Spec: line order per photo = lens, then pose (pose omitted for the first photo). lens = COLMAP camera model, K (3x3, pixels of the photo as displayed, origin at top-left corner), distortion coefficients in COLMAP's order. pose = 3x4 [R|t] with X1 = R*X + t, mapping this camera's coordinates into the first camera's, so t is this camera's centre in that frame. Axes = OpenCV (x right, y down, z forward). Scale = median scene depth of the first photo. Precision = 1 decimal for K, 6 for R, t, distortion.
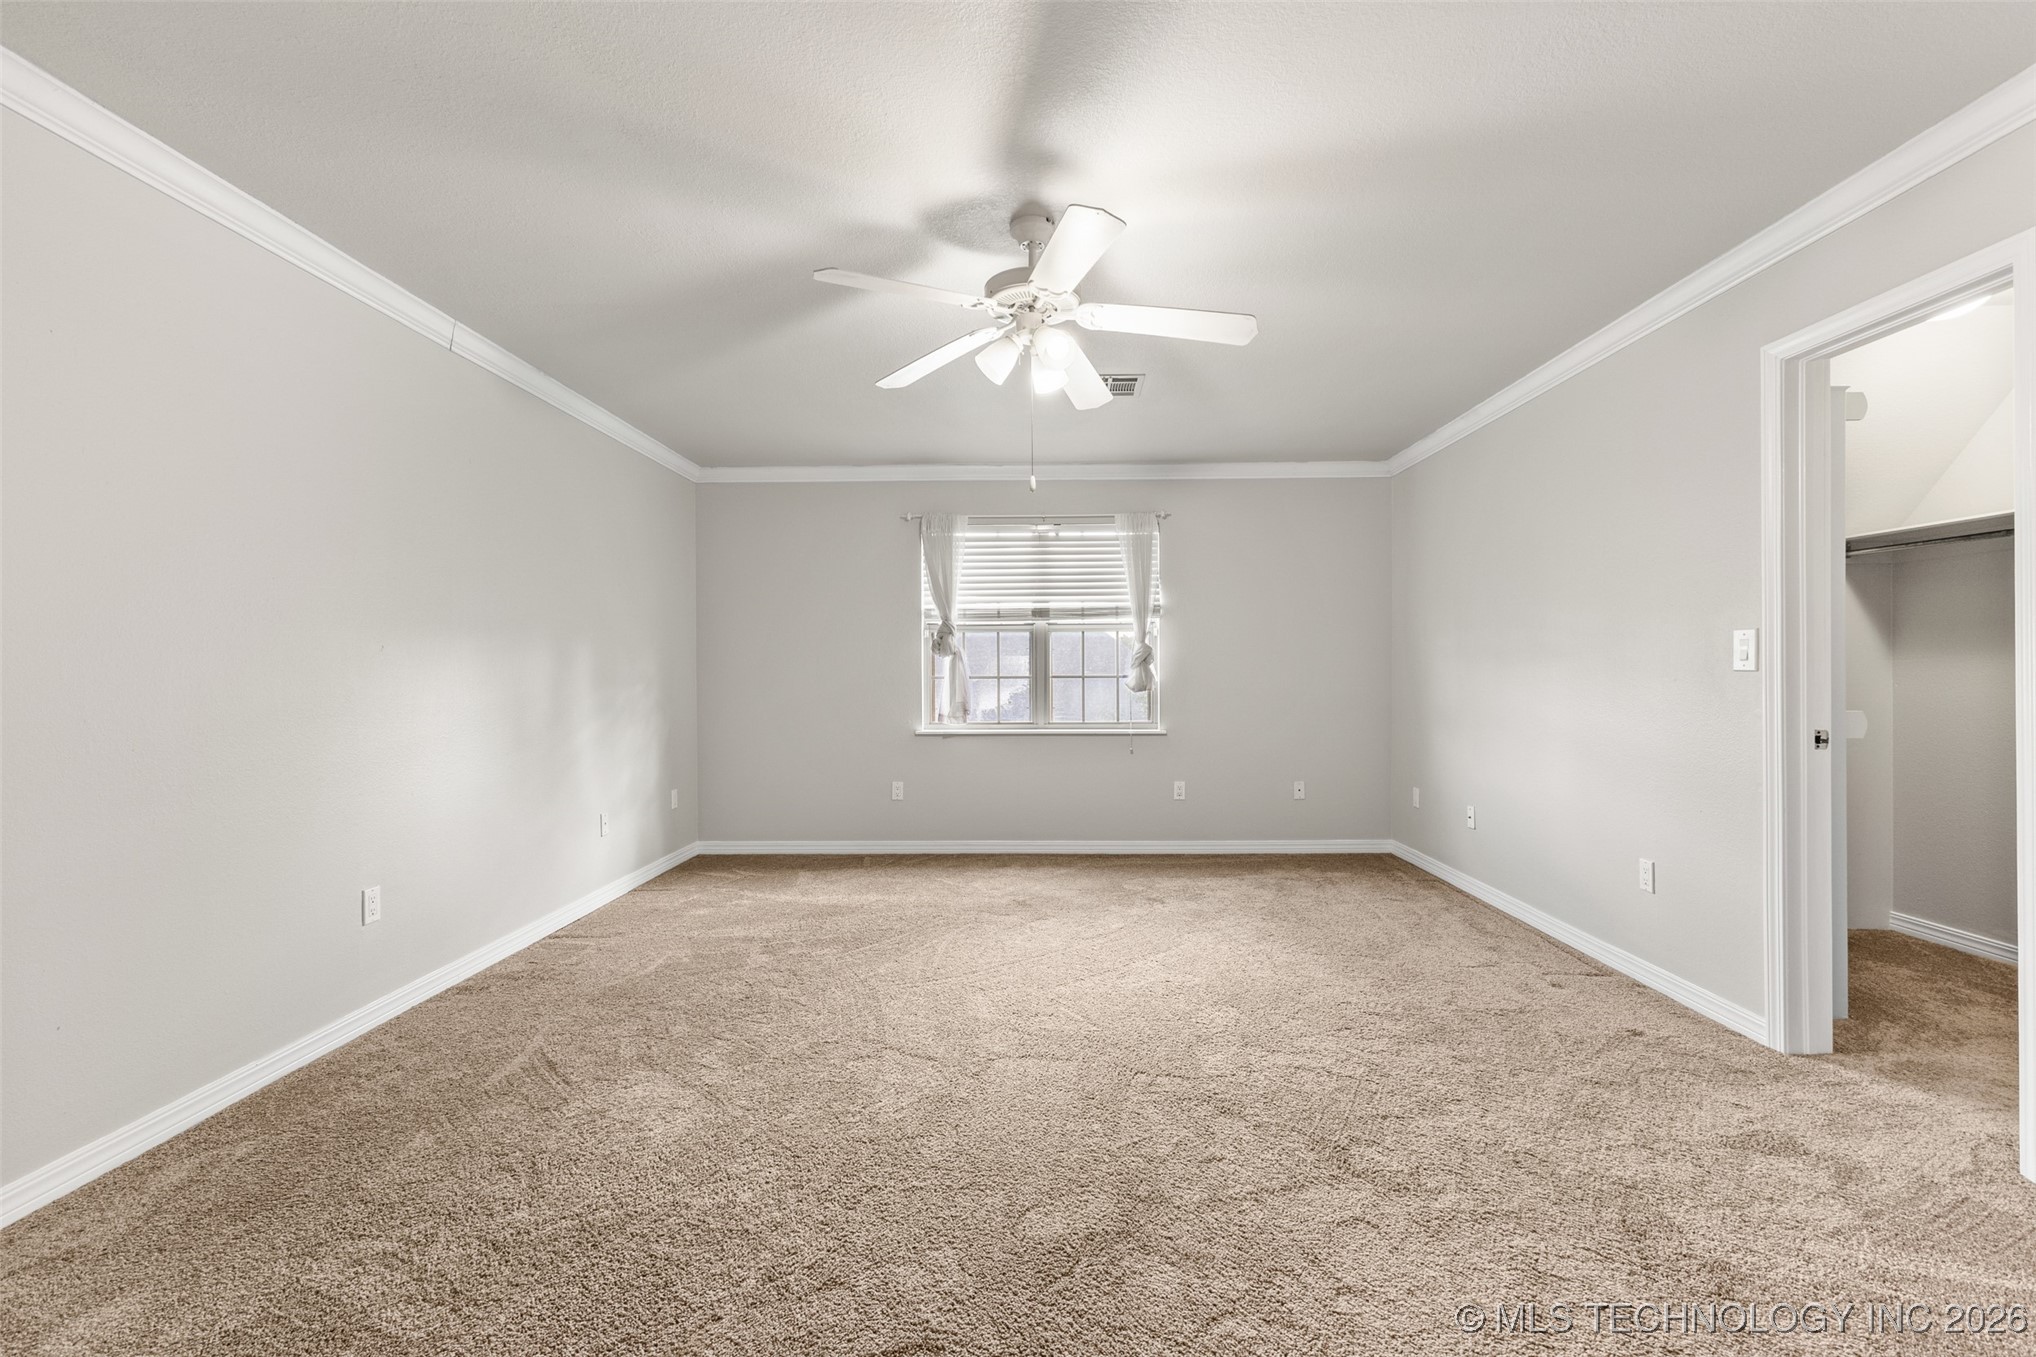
lens RADIAL K [[881.3, 0, 1019.8], [0, 881.3, 675.5], [0, 0, 1]] dist [0.011897, -0.001683]
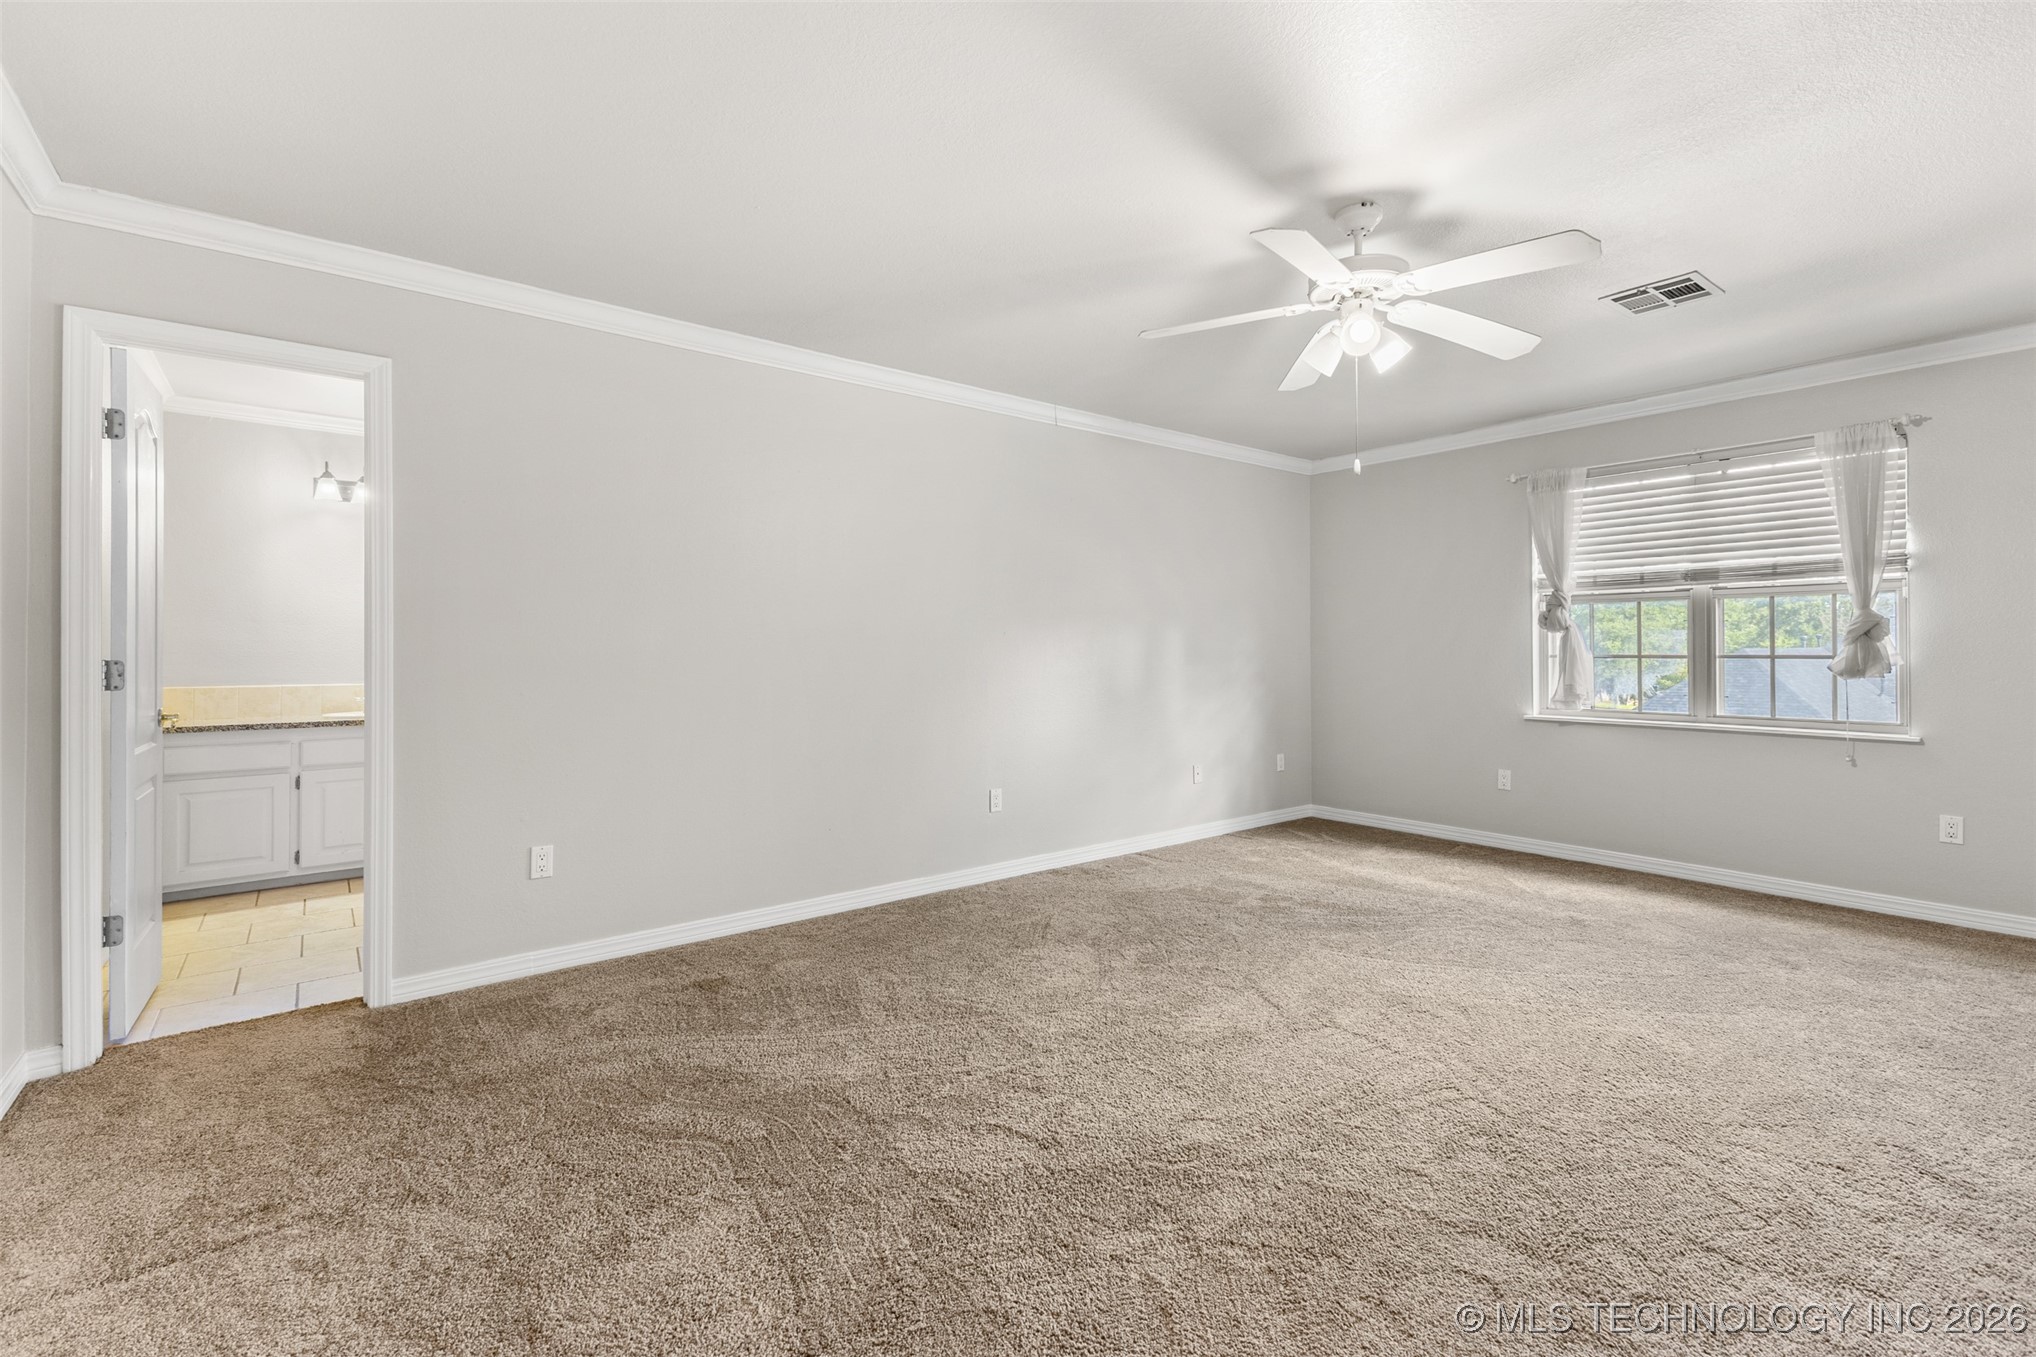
lens RADIAL K [[881.3, 0, 1008.4], [0, 881.3, 647.5], [0, 0, 1]] dist [0.011897, -0.001683]
pose [[0.631938, 0.002209, -0.775016, 0.256265], [-0.003580, 0.999994, -0.000069, -0.004561], [0.775011, 0.002818, 0.631941, 0.023483]]
